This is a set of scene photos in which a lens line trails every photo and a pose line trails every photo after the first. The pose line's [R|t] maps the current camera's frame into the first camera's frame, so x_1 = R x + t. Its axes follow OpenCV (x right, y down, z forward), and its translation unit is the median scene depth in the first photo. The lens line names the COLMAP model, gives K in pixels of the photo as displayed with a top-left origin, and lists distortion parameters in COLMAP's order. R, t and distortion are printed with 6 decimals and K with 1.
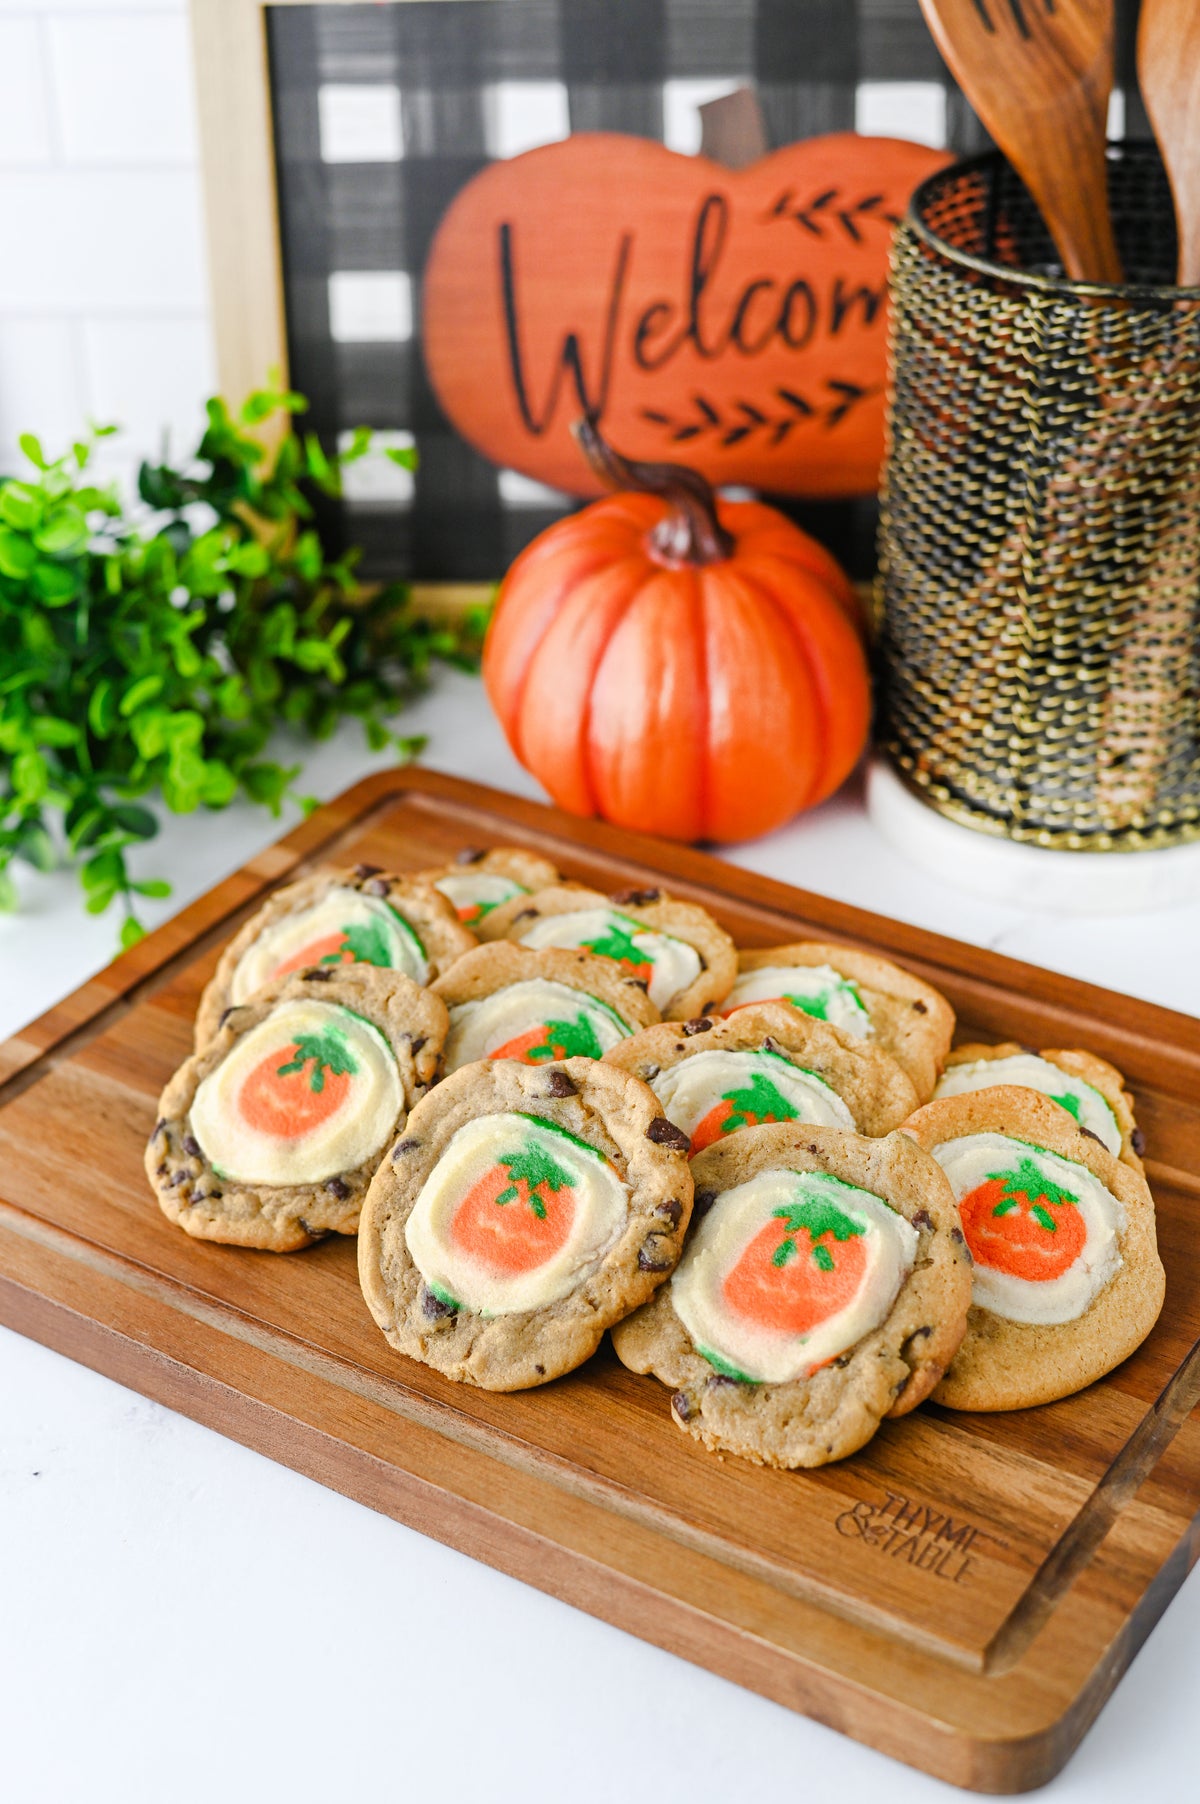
lens RADIAL K [[2766.5, 0, 600.0], [0, 2766.5, 902.0], [0, 0, 1]] dist [-0.142883, 0.044639]
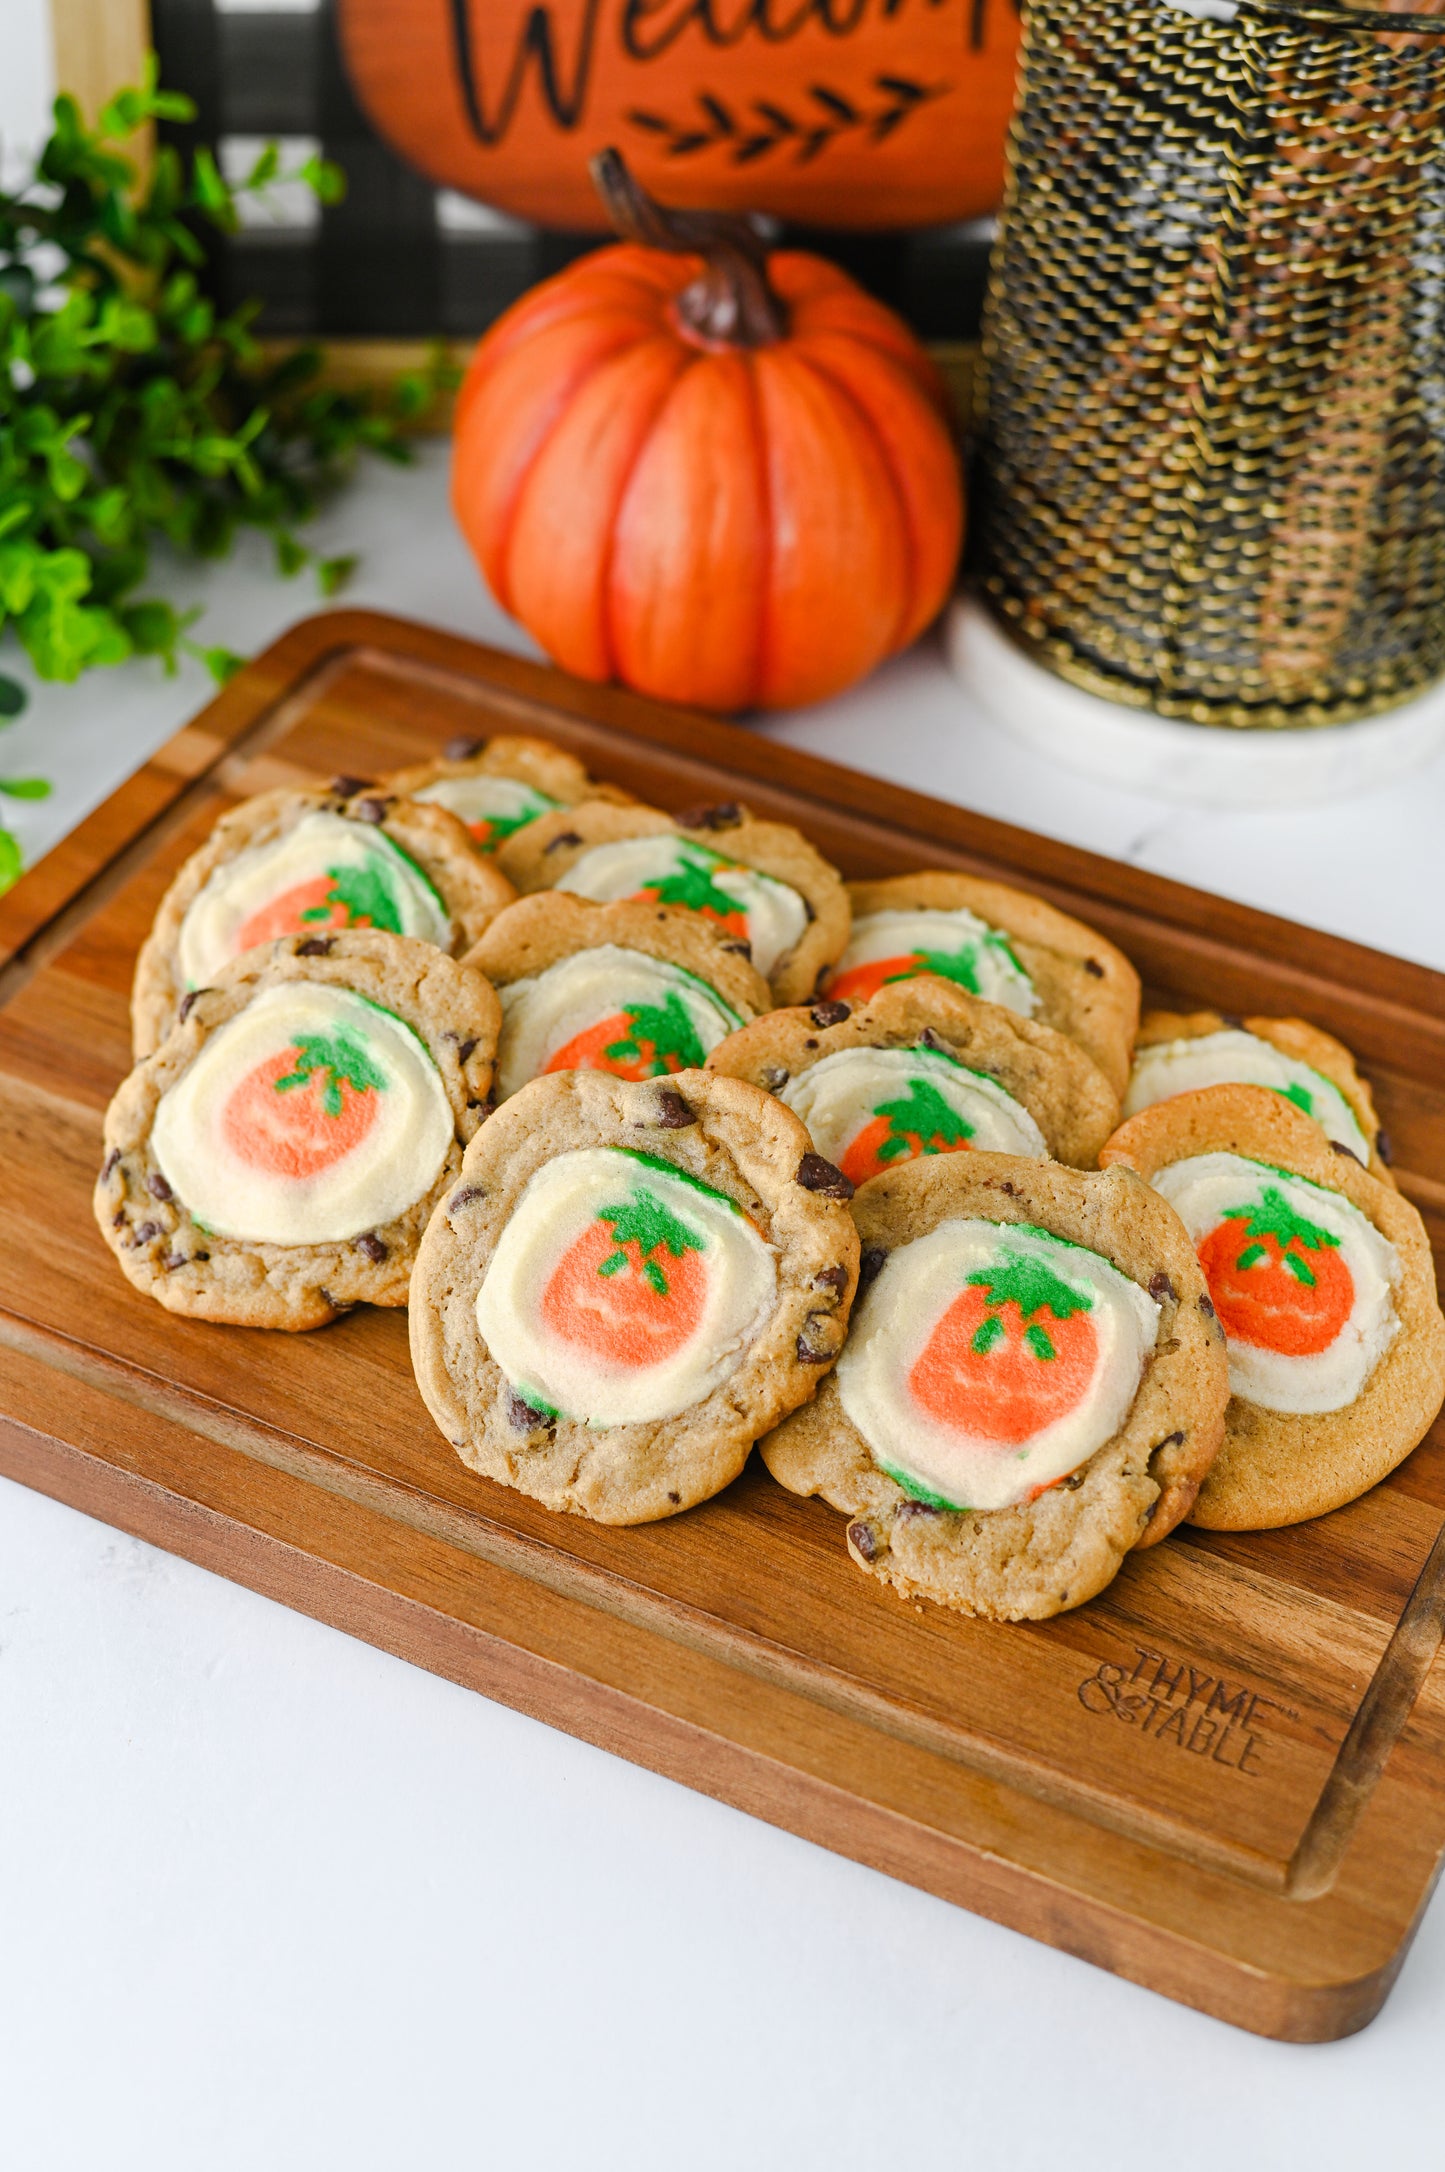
lens RADIAL K [[3330.8, 0, 722.5], [0, 3330.8, 1086.0], [0, 0, 1]] dist [-0.142883, 0.044639]
pose [[0.990723, -0.025618, 0.133460, -0.125327], [0.003804, 0.986914, 0.161202, -0.088957], [-0.135843, -0.159199, 0.977856, 0.113048]]
